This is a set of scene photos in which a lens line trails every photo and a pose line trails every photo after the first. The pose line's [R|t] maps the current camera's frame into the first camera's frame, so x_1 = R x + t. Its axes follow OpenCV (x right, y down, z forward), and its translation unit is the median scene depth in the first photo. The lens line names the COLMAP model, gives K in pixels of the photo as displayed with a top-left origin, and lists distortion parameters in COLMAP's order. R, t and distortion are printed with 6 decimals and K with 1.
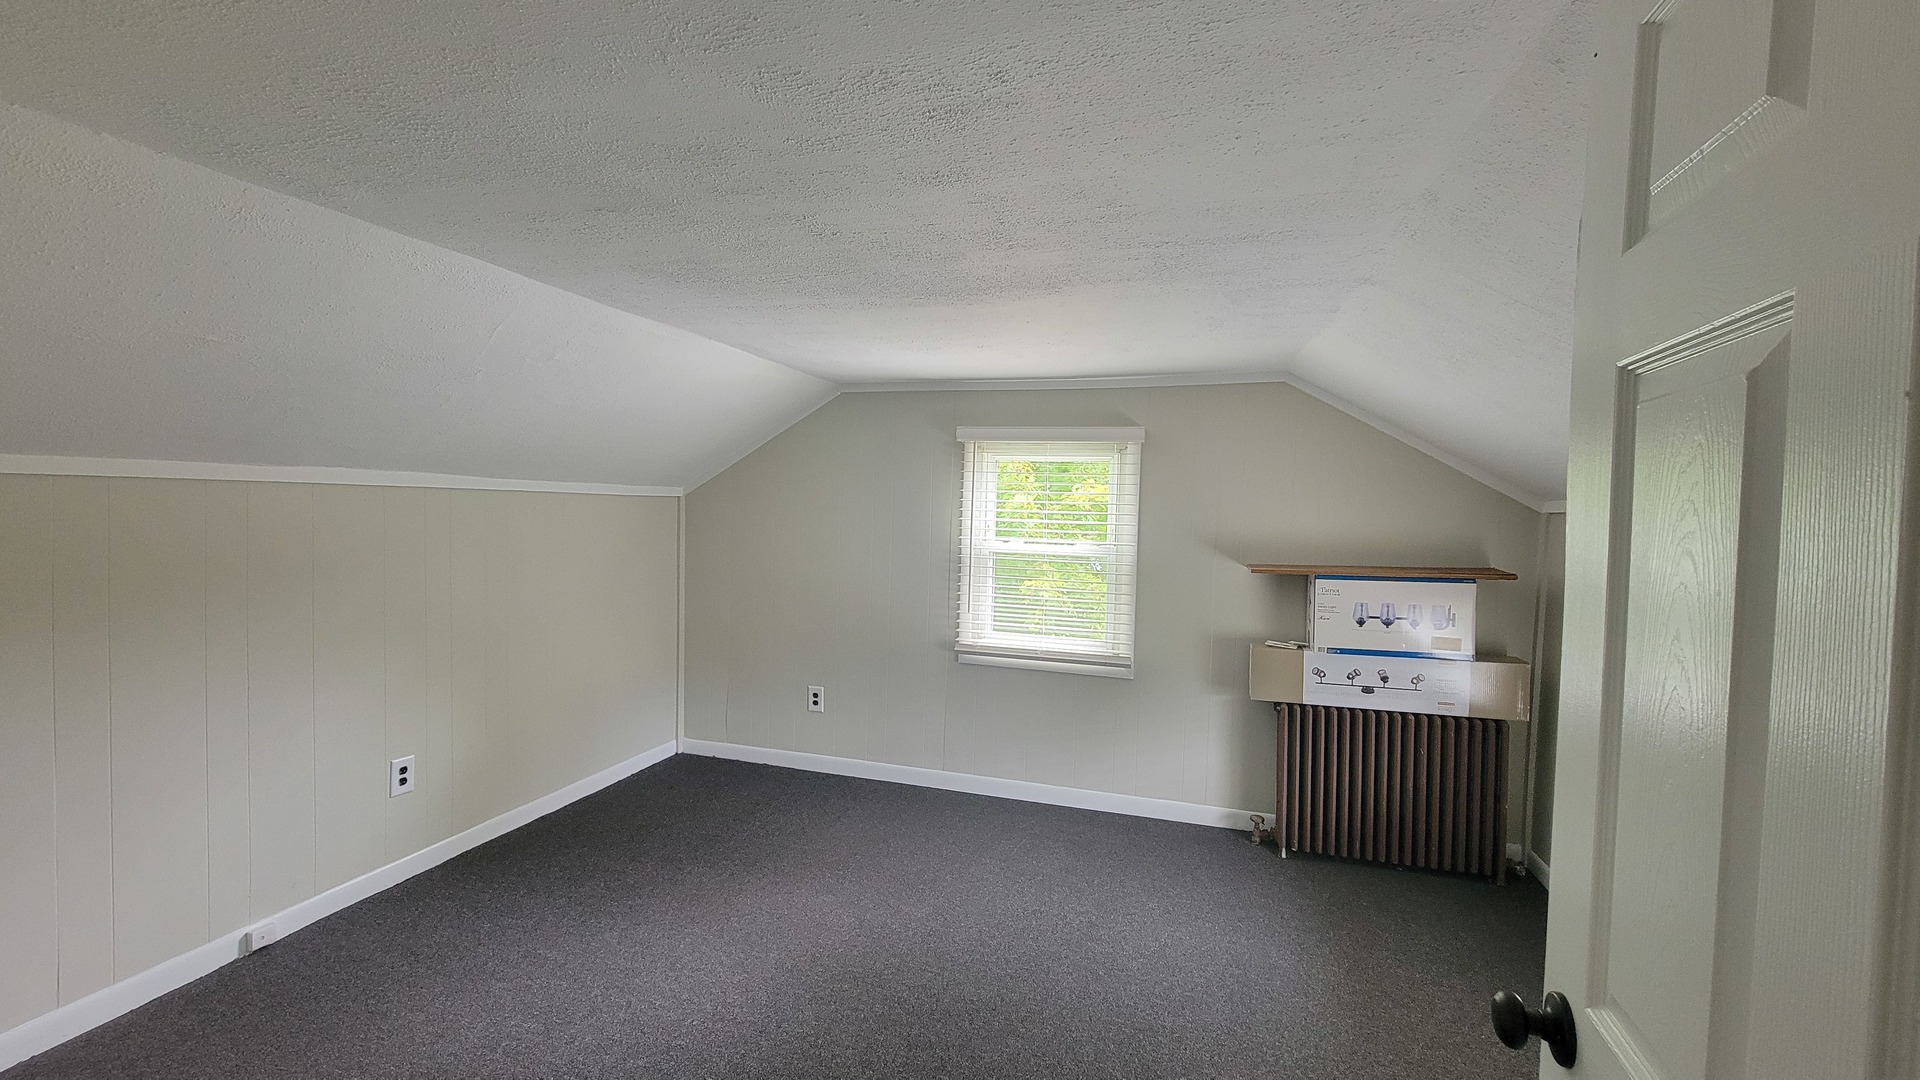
lens RADIAL K [[786.5, 0, 956.6], [0, 786.5, 512.3], [0, 0, 1]] dist [-0.002121, -0.000087]
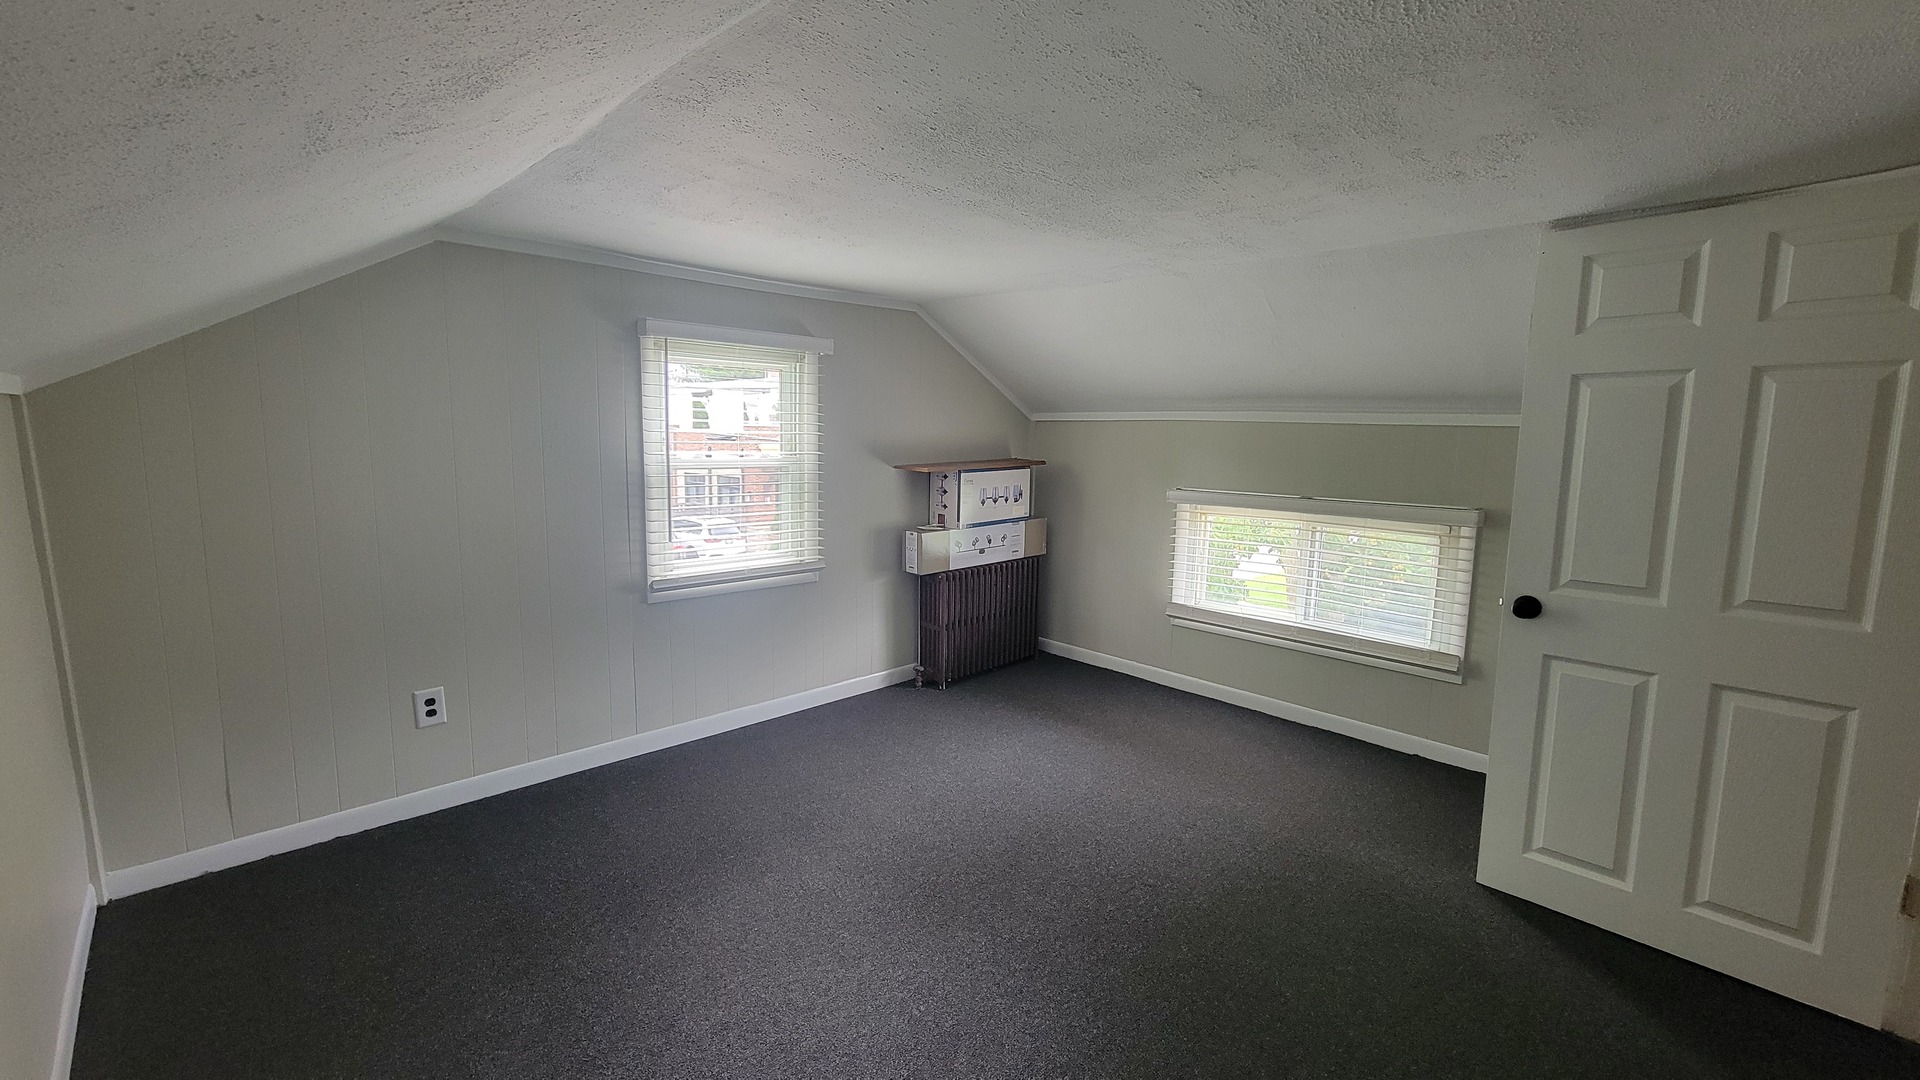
lens RADIAL K [[808.5, 0, 954.5], [0, 808.5, 529.8], [0, 0, 1]] dist [-0.000530, -0.000098]
pose [[0.463520, -0.124852, 0.877246, -0.655895], [0.003408, 0.990267, 0.139136, -0.006687], [-0.886080, -0.061502, 0.459434, 0.353980]]
